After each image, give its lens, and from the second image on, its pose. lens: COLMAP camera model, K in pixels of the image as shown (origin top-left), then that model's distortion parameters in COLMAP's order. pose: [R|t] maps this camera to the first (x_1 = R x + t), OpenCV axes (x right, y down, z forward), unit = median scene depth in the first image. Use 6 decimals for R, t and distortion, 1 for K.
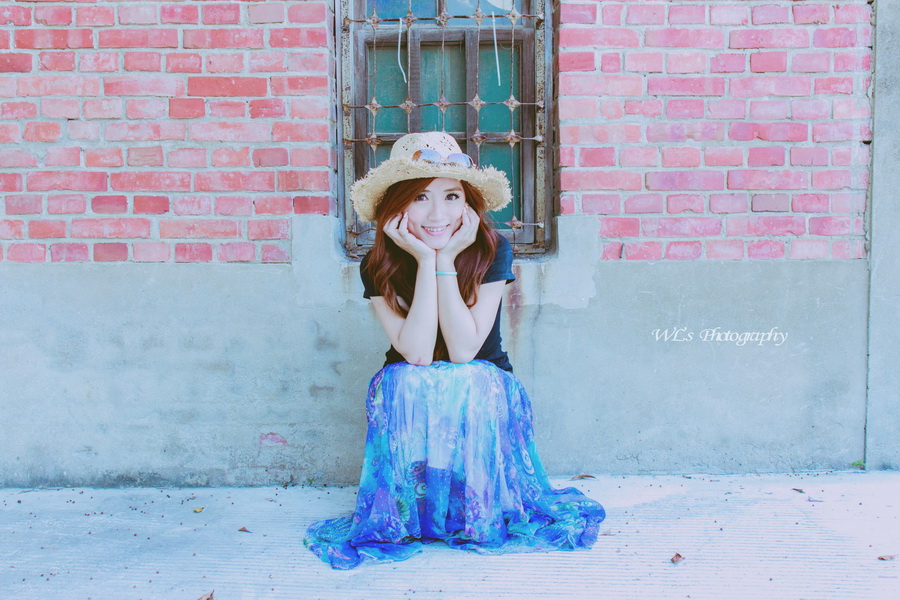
lens RADIAL K [[994.6, 0, 450.5], [0, 994.6, 297.6], [0, 0, 1]] dist [0.004098, 0.000000]
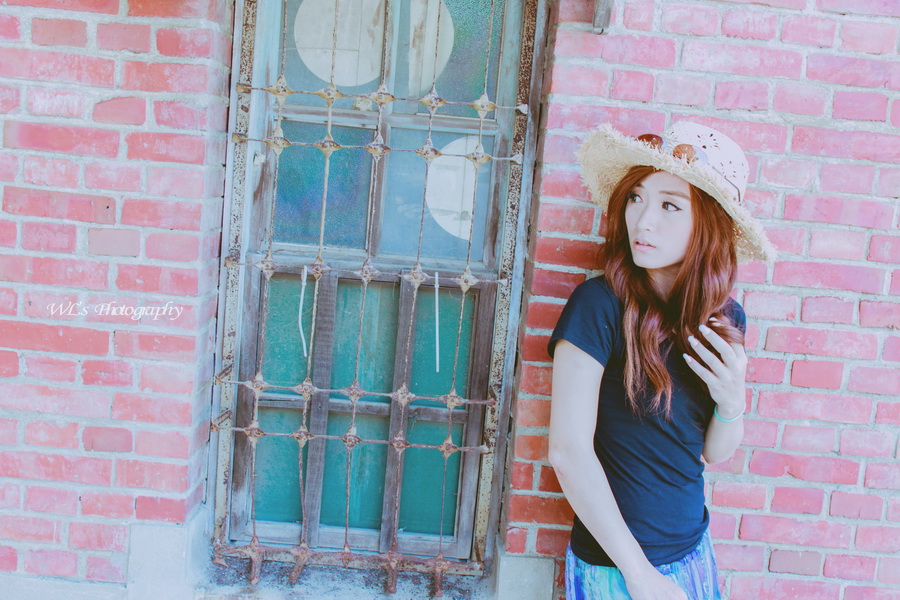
lens RADIAL K [[994.6, 0, 449.1], [0, 994.6, 302.1], [0, 0, 1]] dist [0.004098, 0.000000]
pose [[0.995234, 0.096289, 0.015427, 0.041601], [-0.097137, 0.992823, 0.069761, -0.311411], [-0.008599, -0.070927, 0.997444, 0.294685]]
